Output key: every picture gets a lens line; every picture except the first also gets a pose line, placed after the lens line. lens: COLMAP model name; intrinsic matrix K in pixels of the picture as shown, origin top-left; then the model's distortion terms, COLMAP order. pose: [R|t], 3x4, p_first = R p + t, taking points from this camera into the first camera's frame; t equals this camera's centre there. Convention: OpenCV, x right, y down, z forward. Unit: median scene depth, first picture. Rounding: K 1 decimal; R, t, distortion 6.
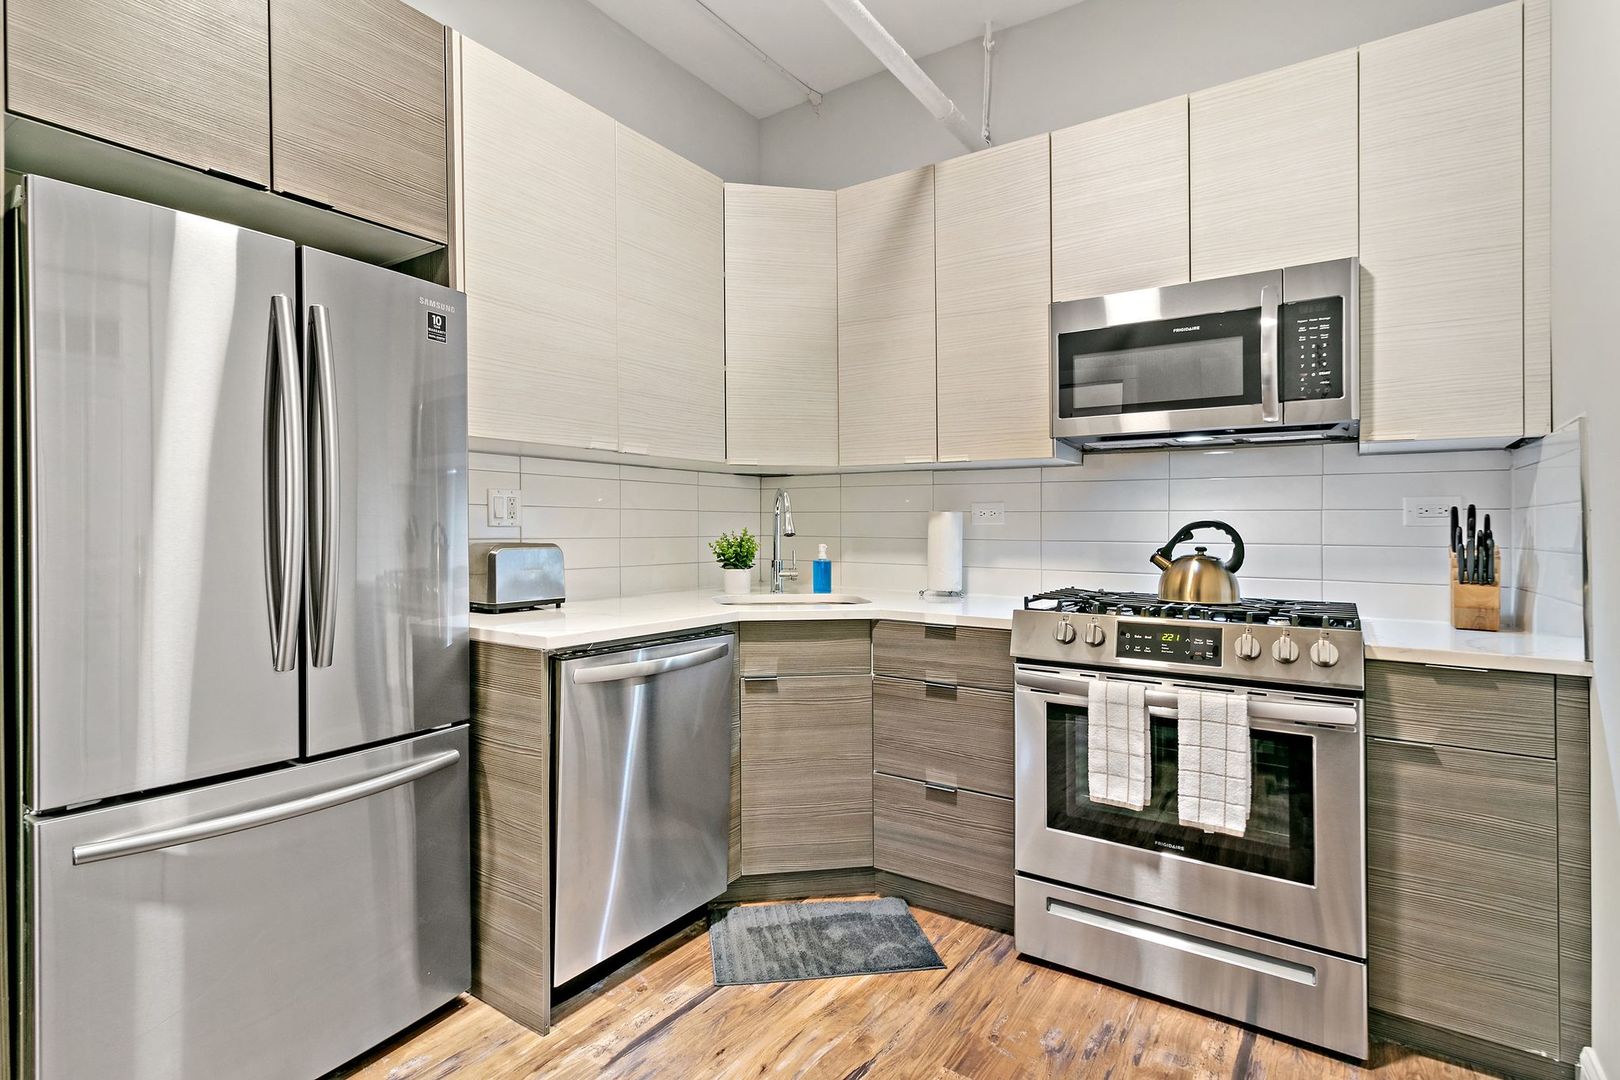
lens RADIAL K [[763.8, 0, 810.5], [0, 763.8, 514.9], [0, 0, 1]] dist [0.002859, 0.001167]
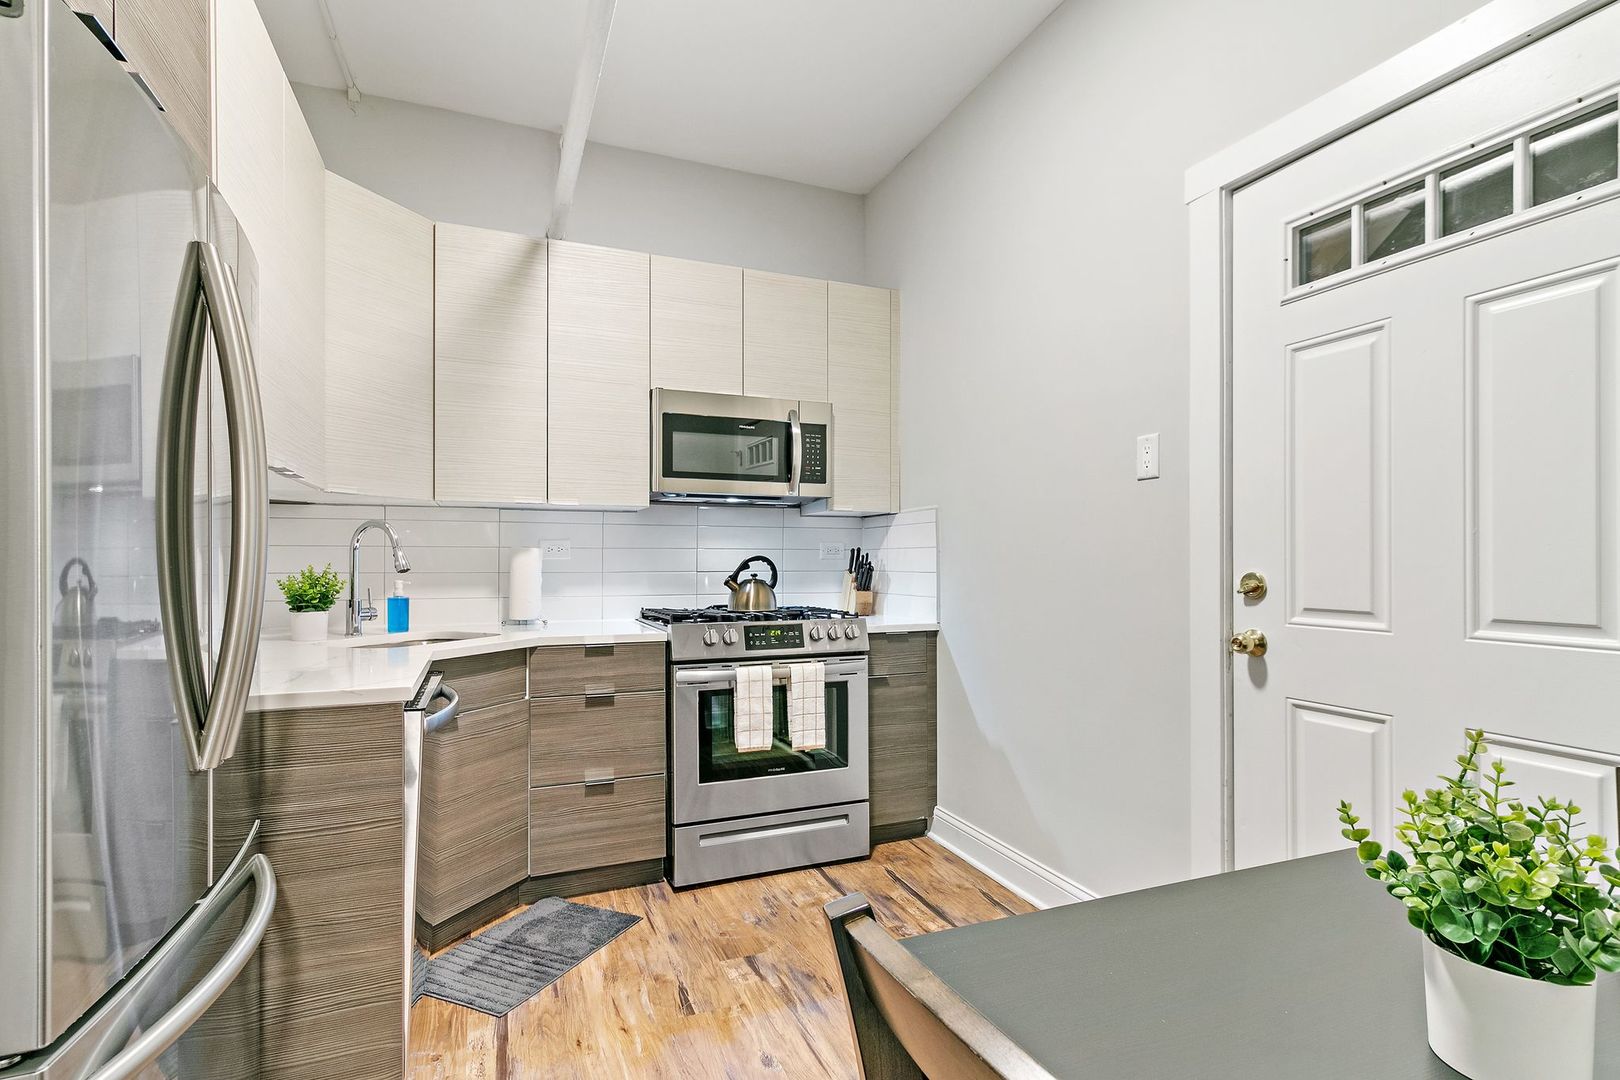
lens RADIAL K [[738.0, 0, 778.2], [0, 738.0, 542.1], [0, 0, 1]] dist [0.001709, 0.000368]
pose [[0.585648, 0.016743, 0.810392, -0.652196], [-0.007949, 0.999857, -0.014913, 0.001087], [-0.810526, 0.002292, 0.585698, 0.120536]]
